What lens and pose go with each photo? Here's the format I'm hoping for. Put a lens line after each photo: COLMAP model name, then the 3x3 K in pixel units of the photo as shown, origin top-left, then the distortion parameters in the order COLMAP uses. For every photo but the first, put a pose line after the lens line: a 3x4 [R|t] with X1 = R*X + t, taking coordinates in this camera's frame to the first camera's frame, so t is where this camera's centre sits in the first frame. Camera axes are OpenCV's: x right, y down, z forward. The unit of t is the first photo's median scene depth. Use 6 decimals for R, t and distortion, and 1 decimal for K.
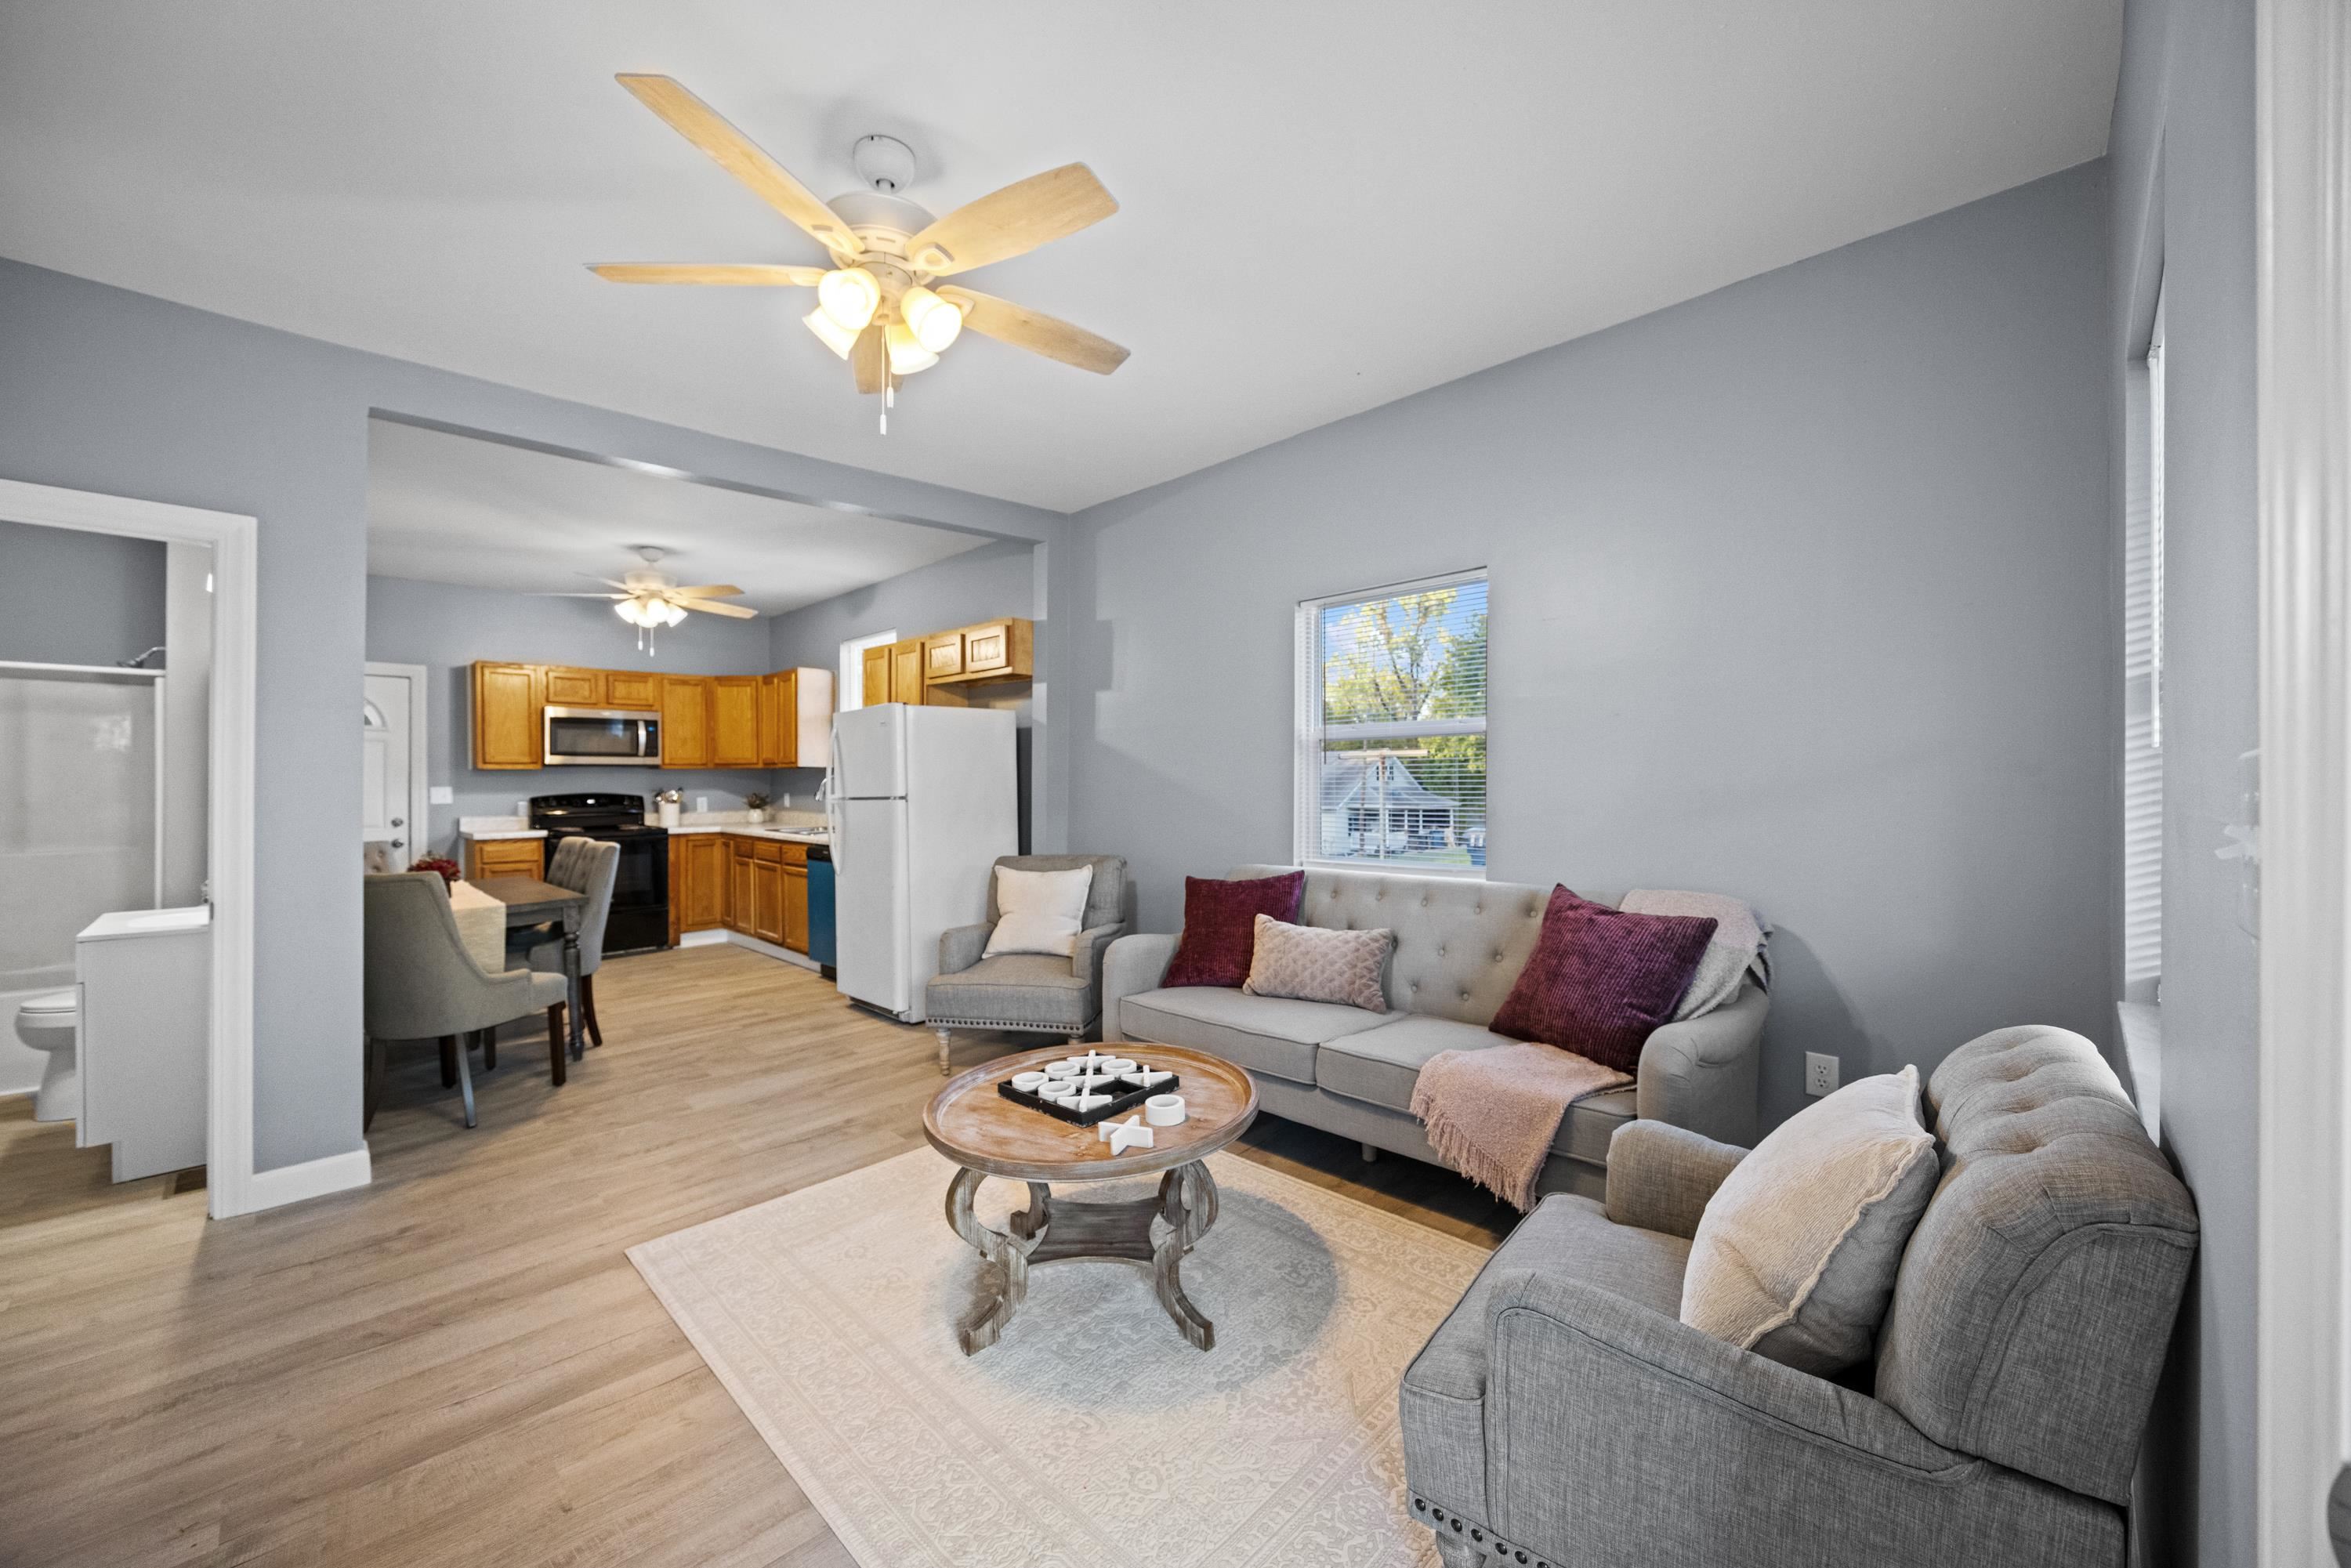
lens RADIAL K [[888.6, 0, 1174.7], [0, 888.6, 778.6], [0, 0, 1]] dist [-0.000107, -0.000008]
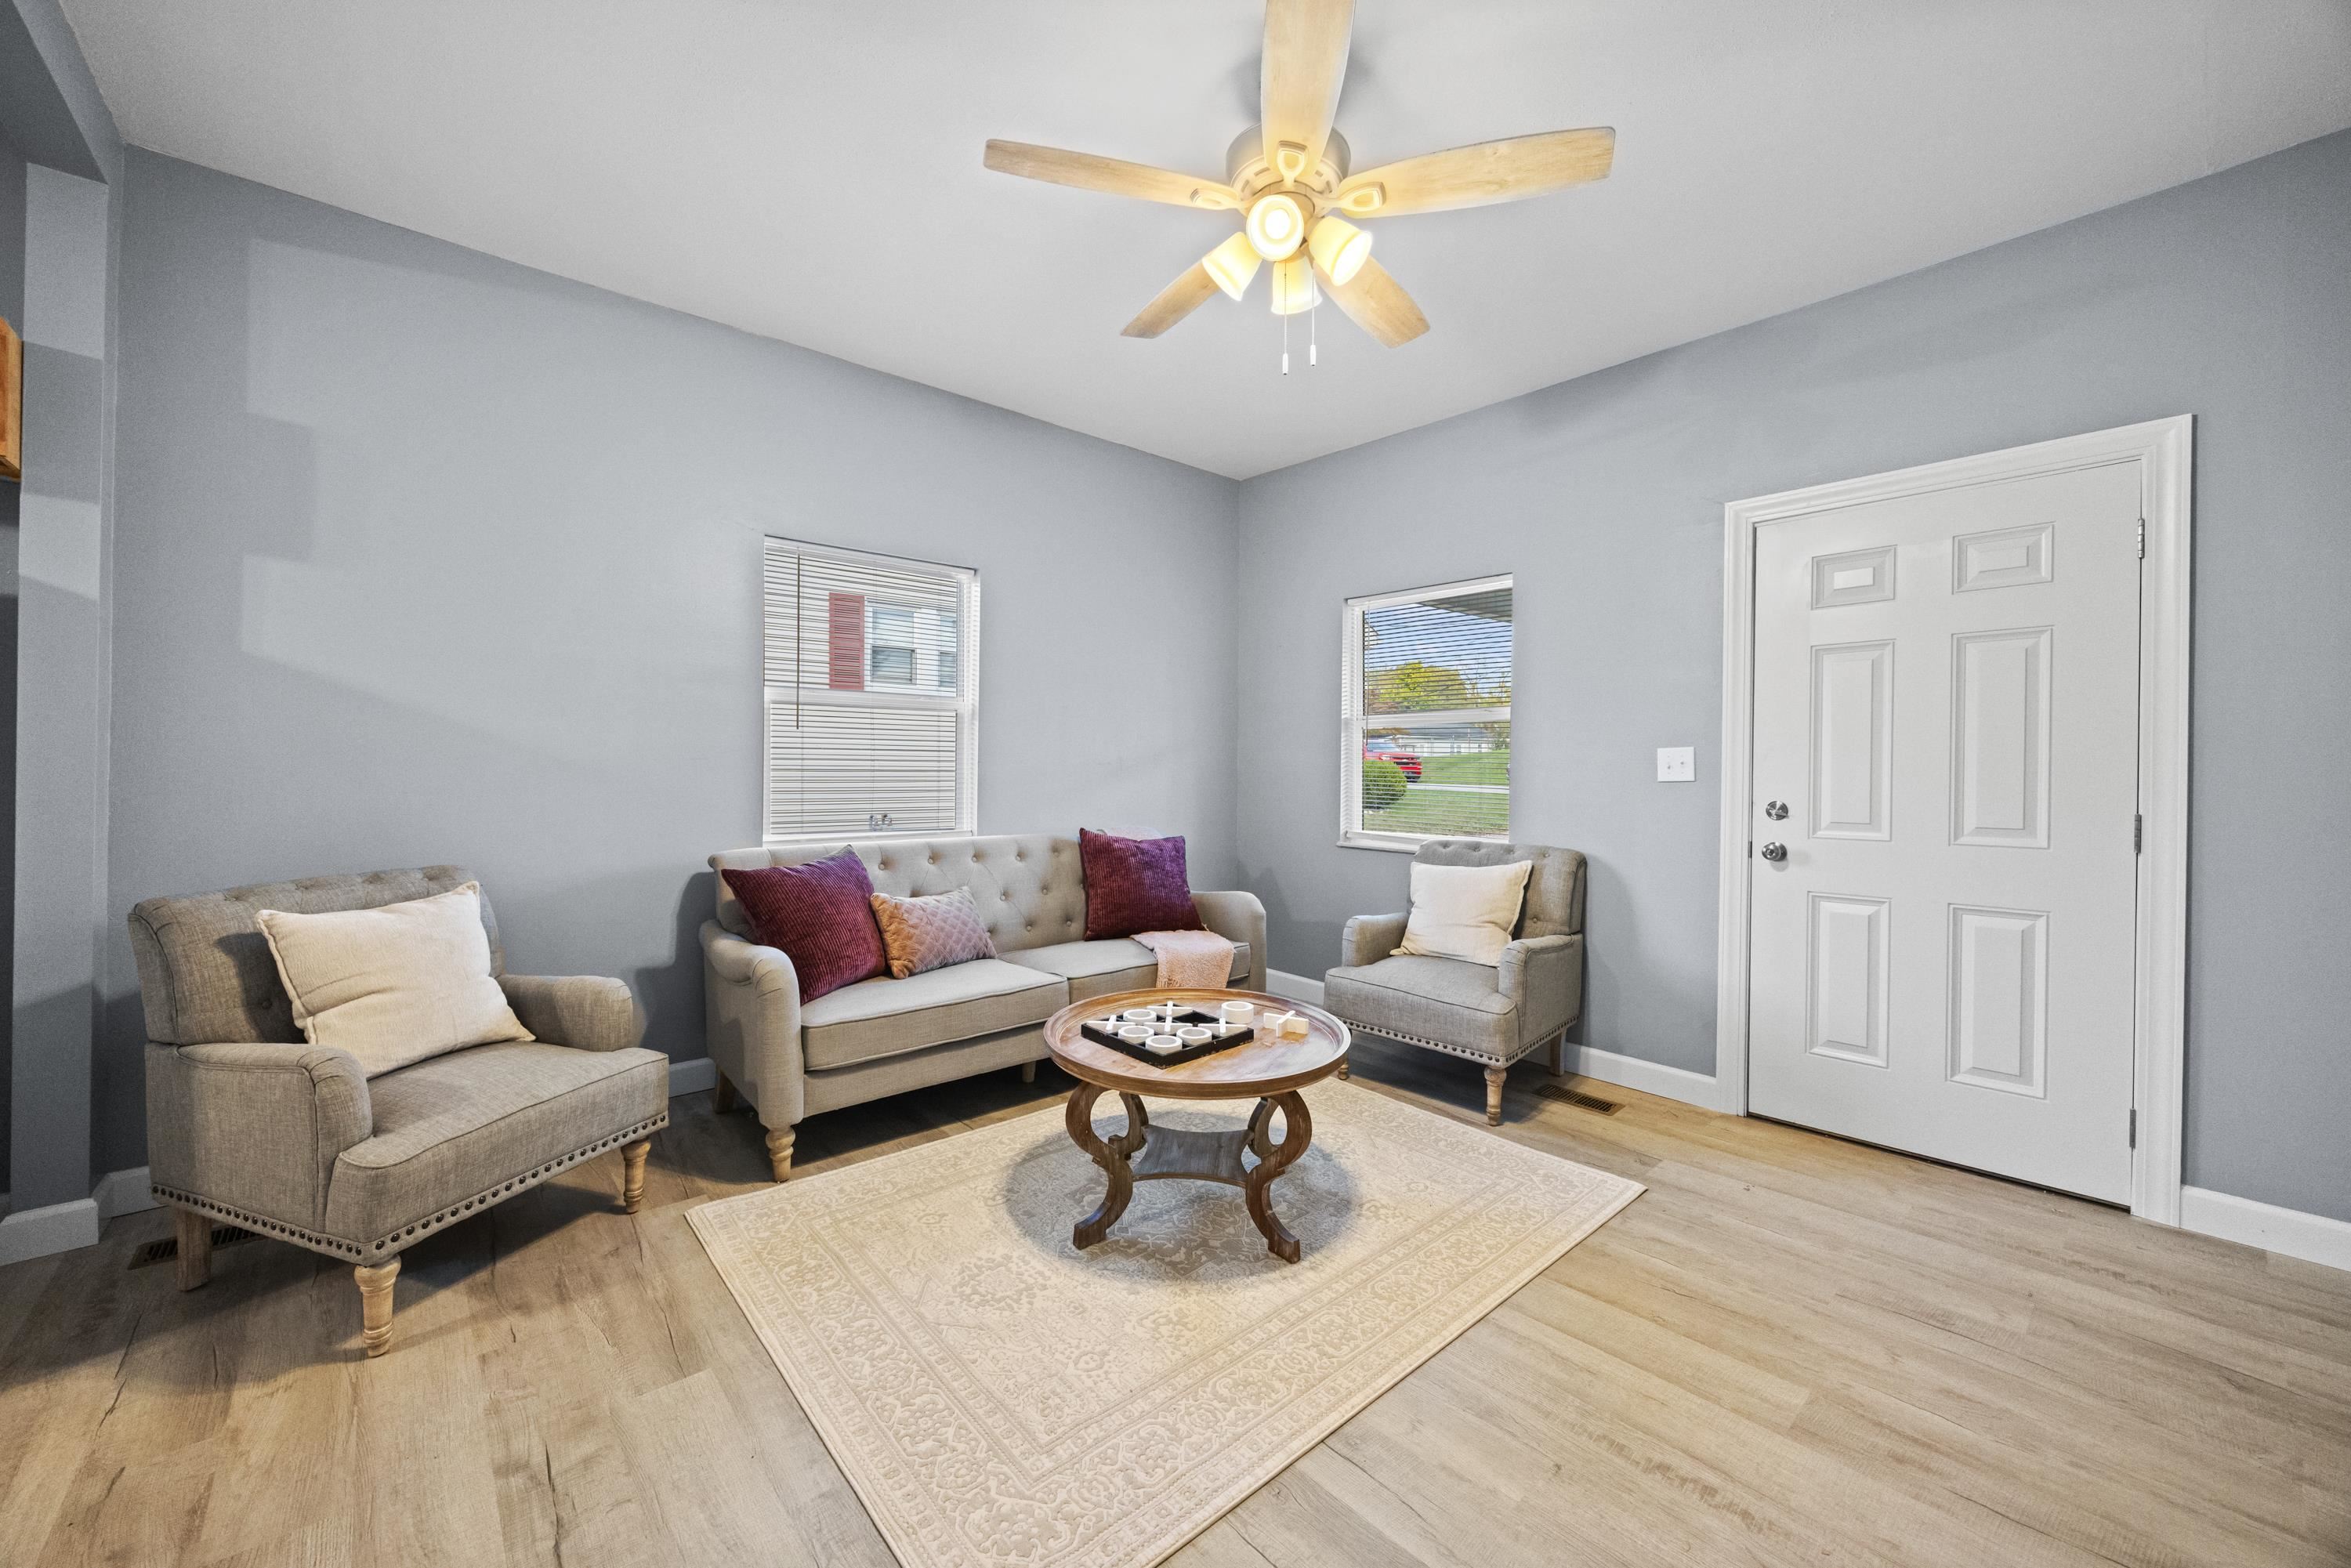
lens RADIAL K [[902.9, 0, 1175.8], [0, 902.9, 776.5], [0, 0, 1]] dist [-0.003991, -0.000231]
pose [[0.070921, -0.000095, 0.997482, -0.775194], [-0.010245, 0.999947, 0.000823, 0.030015], [-0.997429, -0.010278, 0.070916, 0.617853]]
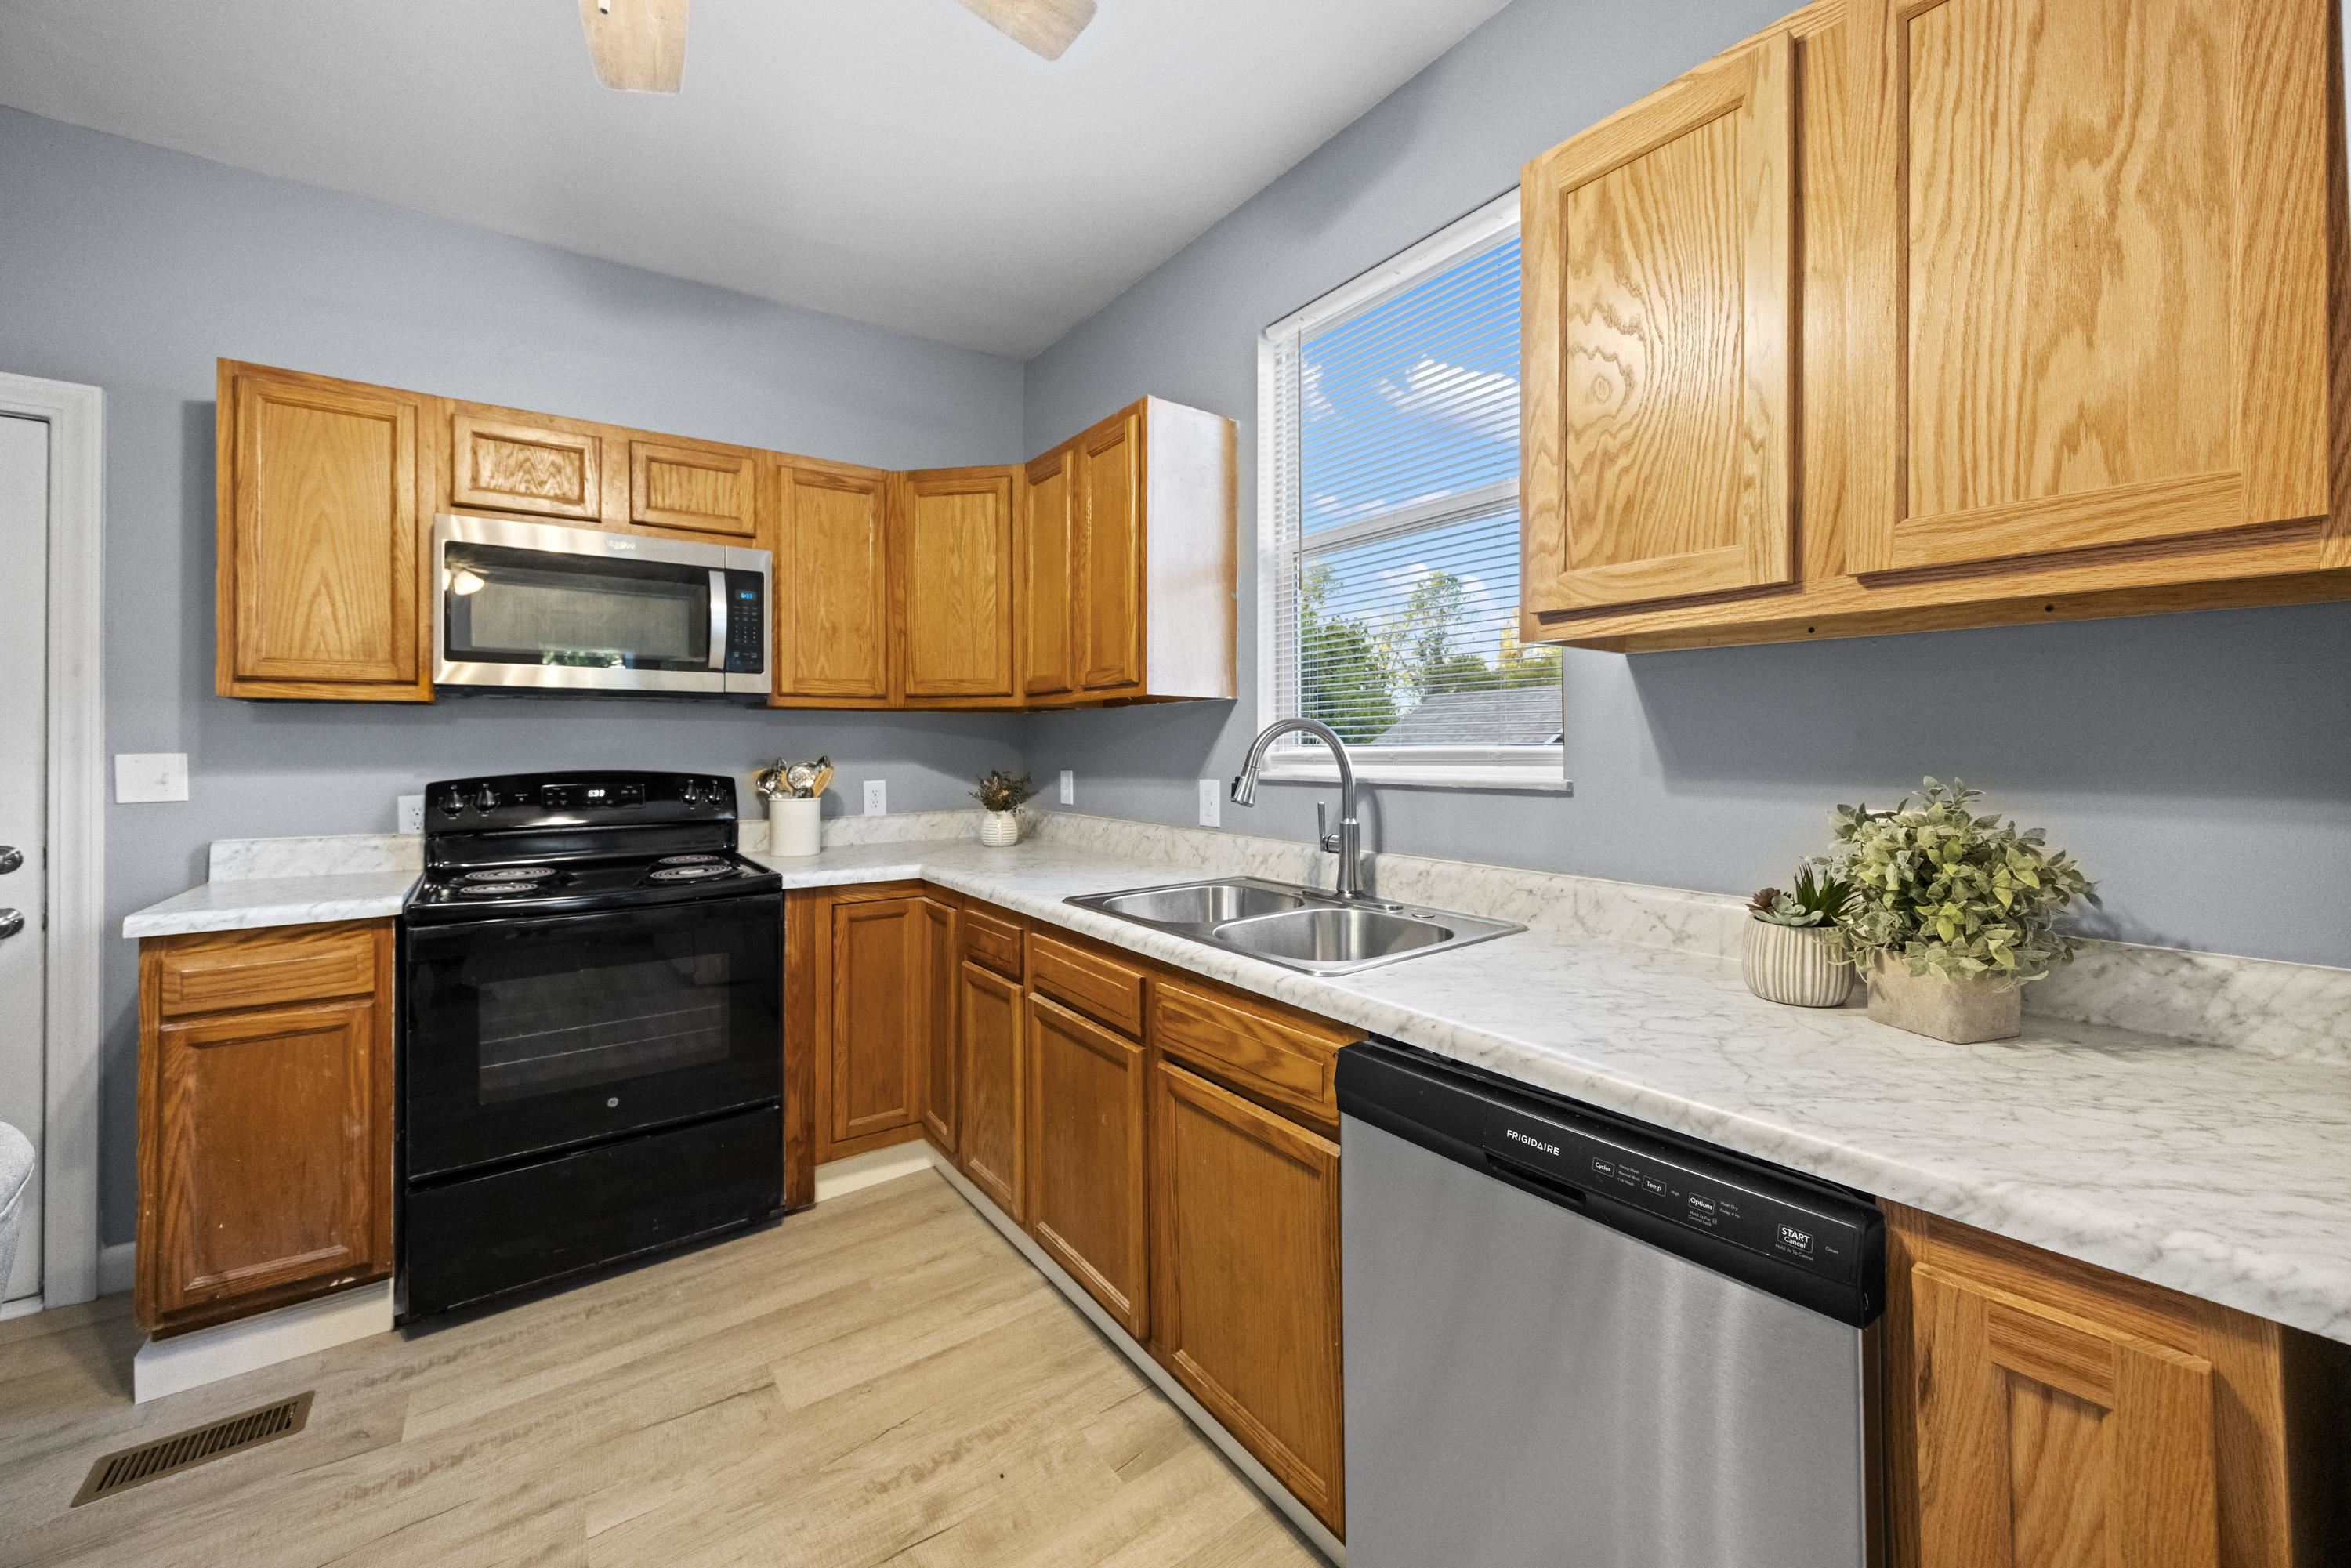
lens RADIAL K [[897.3, 0, 1187.3], [0, 897.3, 740.7], [0, 0, 1]] dist [-0.000529, 0.000001]
pose [[0.987381, 0.000525, -0.158364, -0.706531], [-0.001611, 0.999976, -0.006731, 0.011751], [0.158356, 0.006901, 0.987358, 1.338705]]
